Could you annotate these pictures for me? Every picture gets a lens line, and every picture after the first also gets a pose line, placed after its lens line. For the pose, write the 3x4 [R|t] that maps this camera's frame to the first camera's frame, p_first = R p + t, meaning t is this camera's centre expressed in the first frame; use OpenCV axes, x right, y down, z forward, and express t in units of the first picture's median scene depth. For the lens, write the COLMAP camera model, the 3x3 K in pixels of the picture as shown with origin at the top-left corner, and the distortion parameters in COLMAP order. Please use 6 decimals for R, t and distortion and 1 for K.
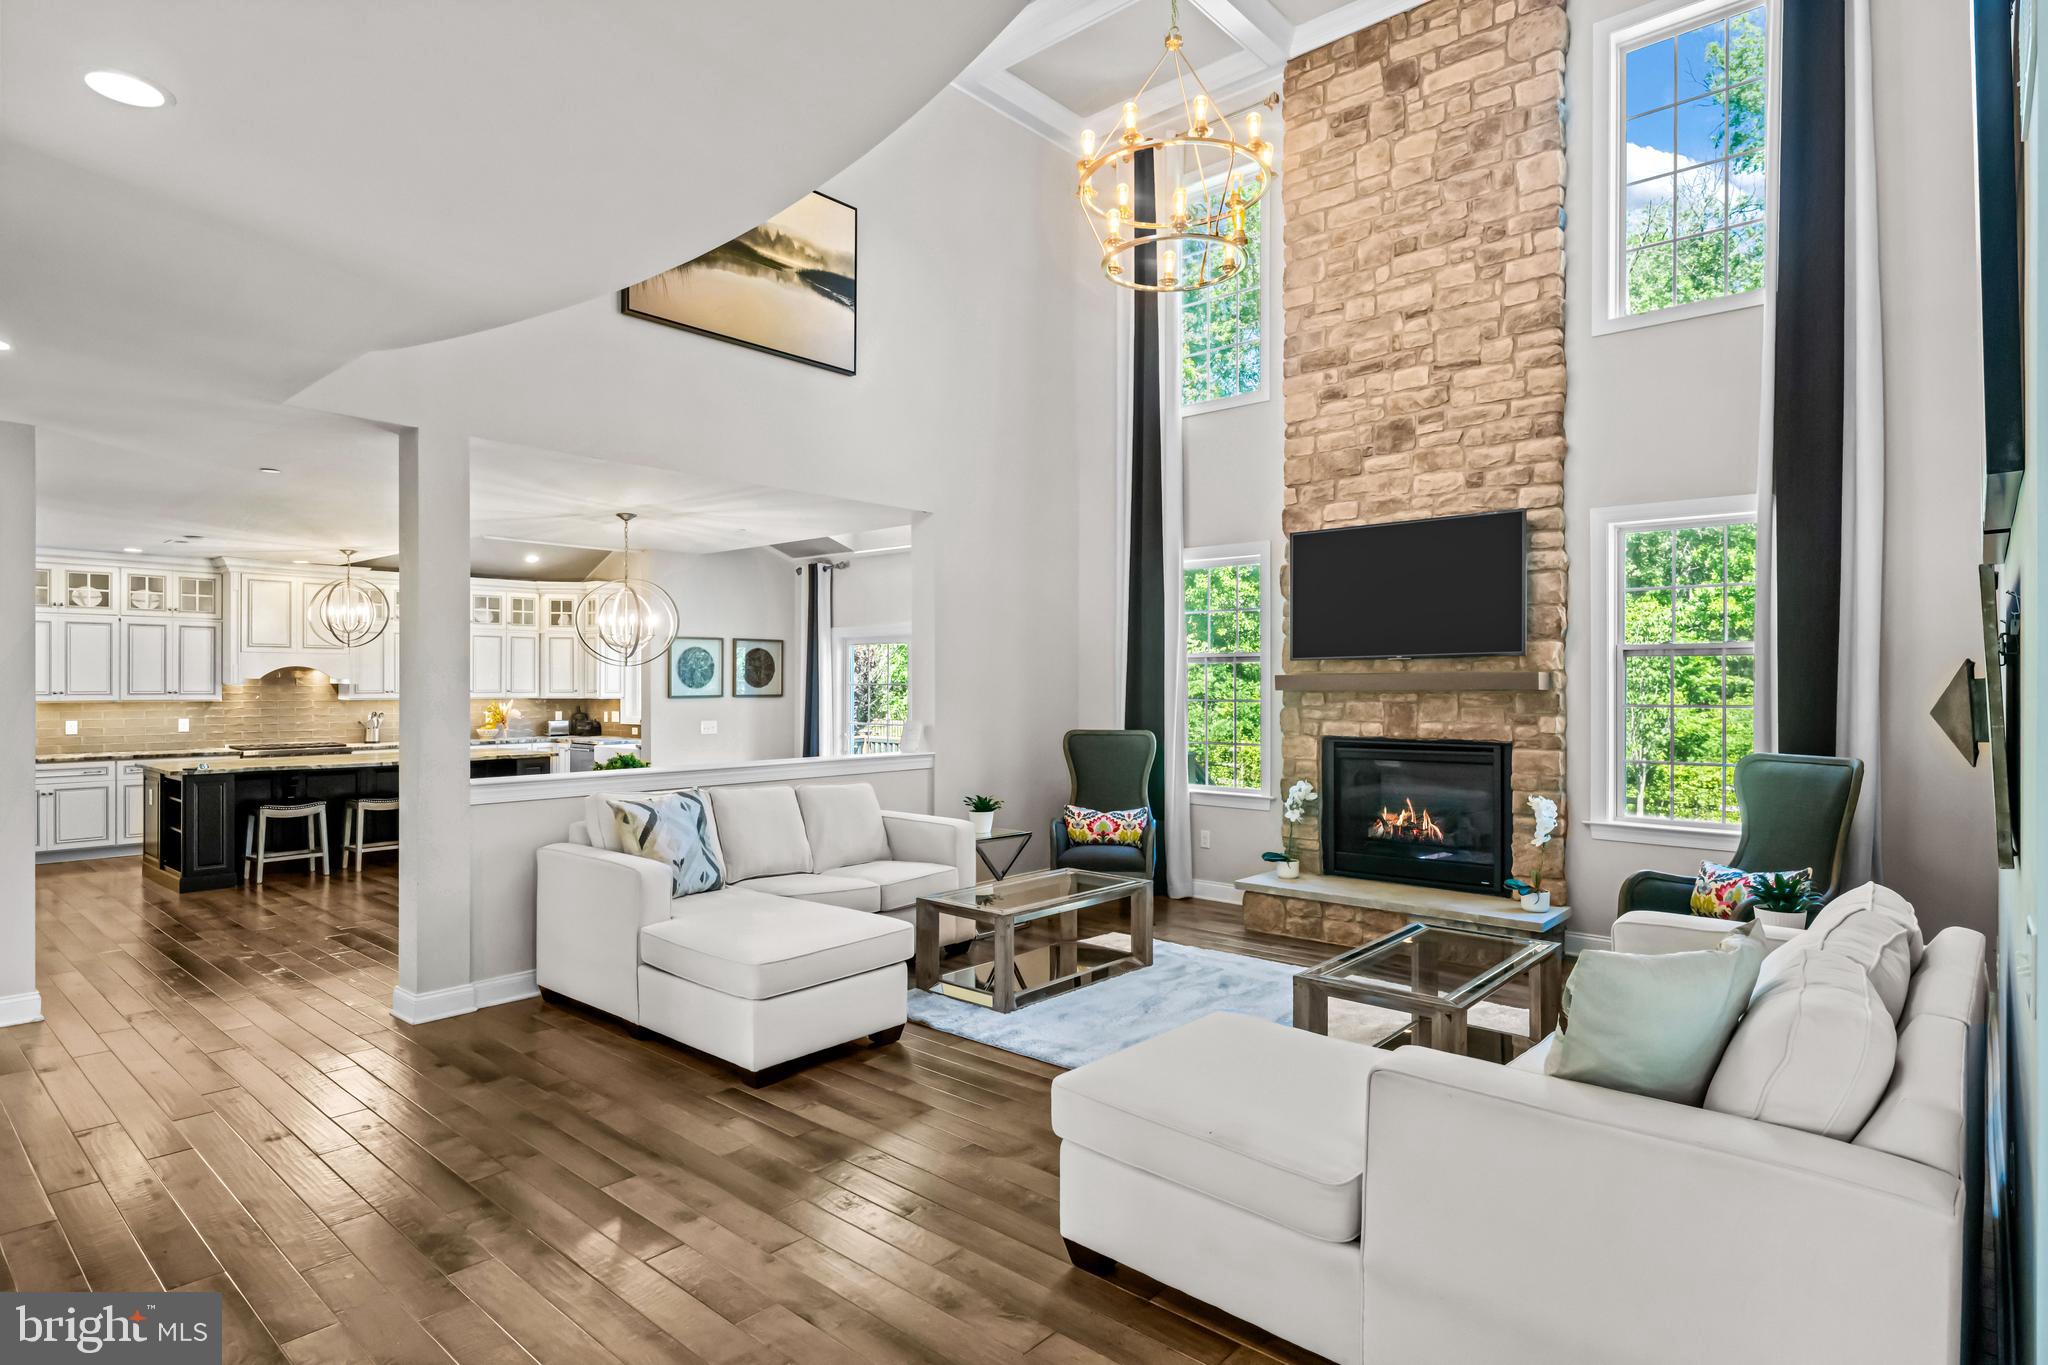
lens RADIAL K [[1096.7, 0, 1018.7], [0, 1096.7, 681.9], [0, 0, 1]] dist [0.004387, -0.000046]
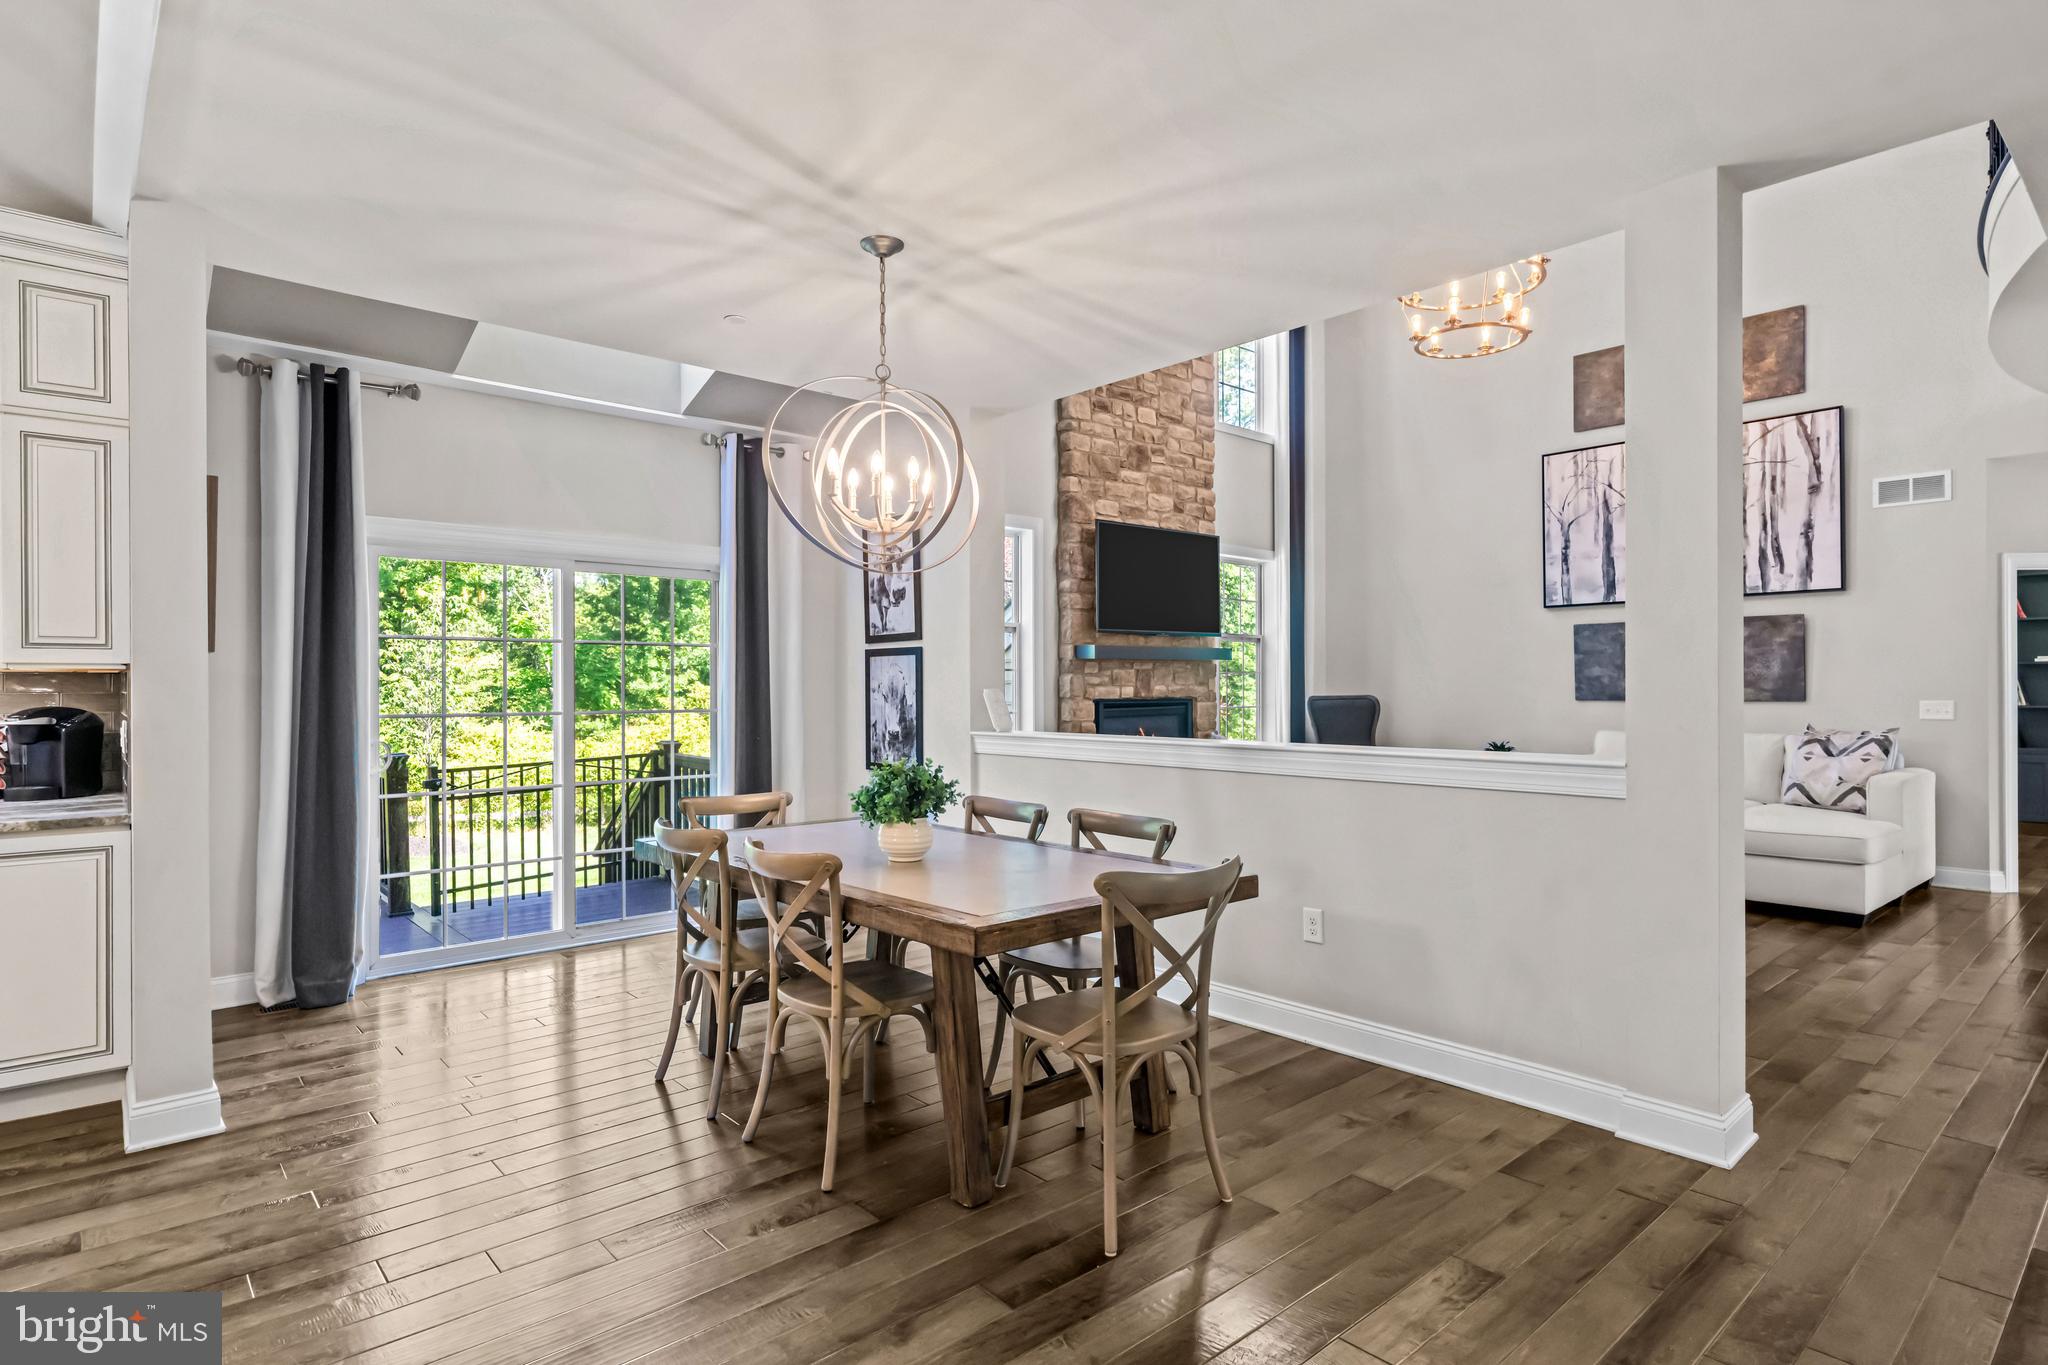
lens RADIAL K [[1096.7, 0, 998.1], [0, 1096.7, 684.9], [0, 0, 1]] dist [0.004387, -0.000046]
pose [[0.103509, -0.001974, 0.994627, -0.730372], [0.001080, 0.999998, 0.001872, 0.026463], [-0.994628, 0.000880, 0.103511, 0.816415]]
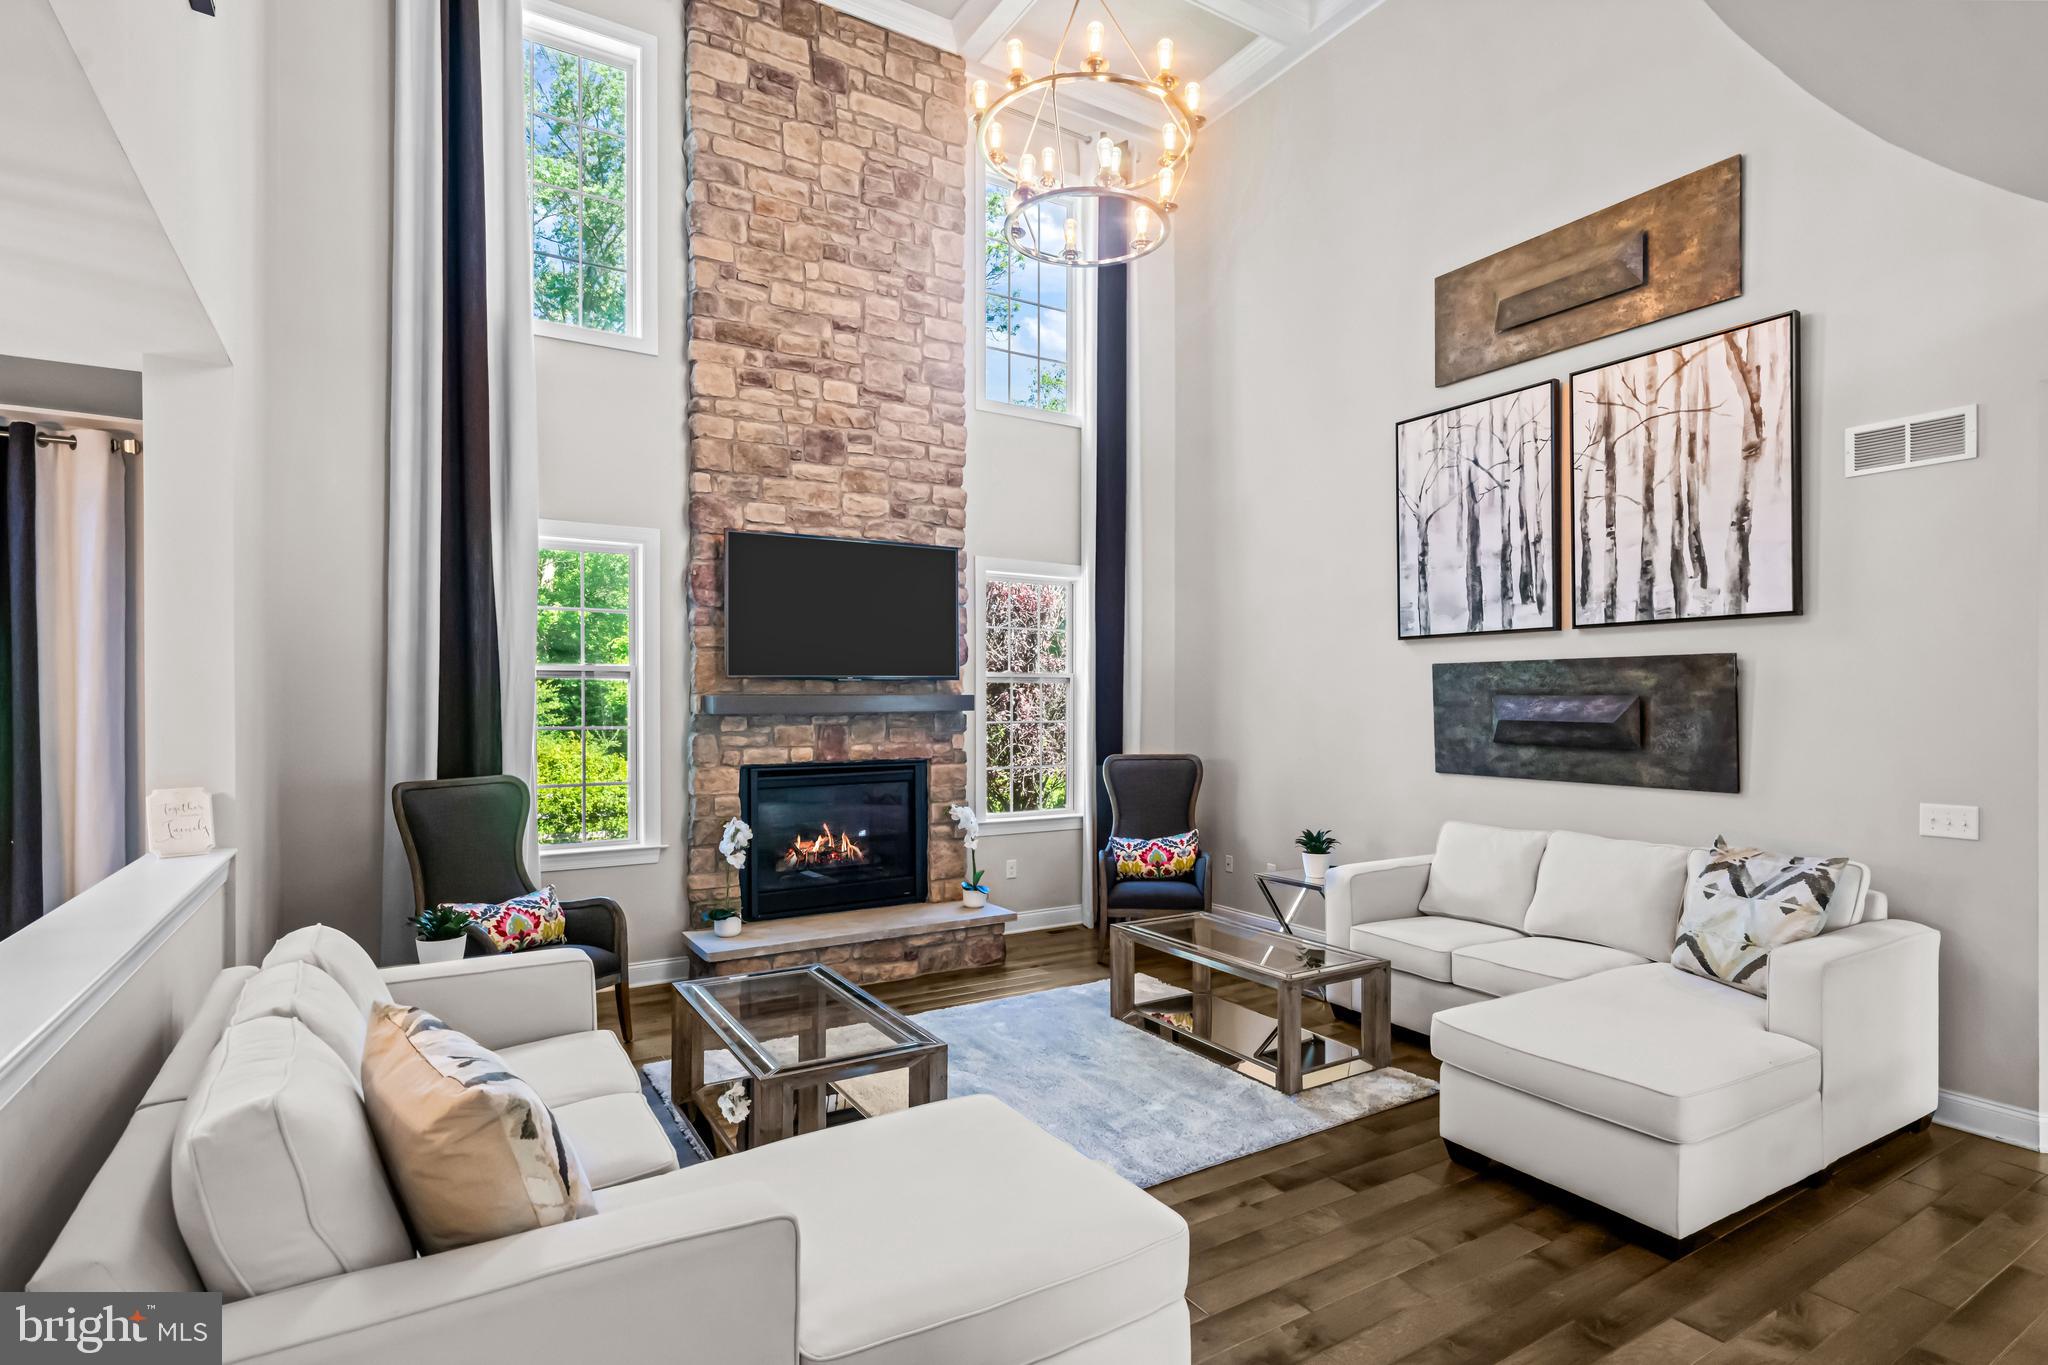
lens RADIAL K [[1033.3, 0, 1012.6], [0, 1033.3, 703.5], [0, 0, 1]] dist [-0.000699, 0.002530]
pose [[0.270796, -0.007370, 0.962609, -0.381503], [-0.002204, 0.999963, 0.008277, -0.006224], [-0.962634, -0.004363, 0.270769, 0.473453]]
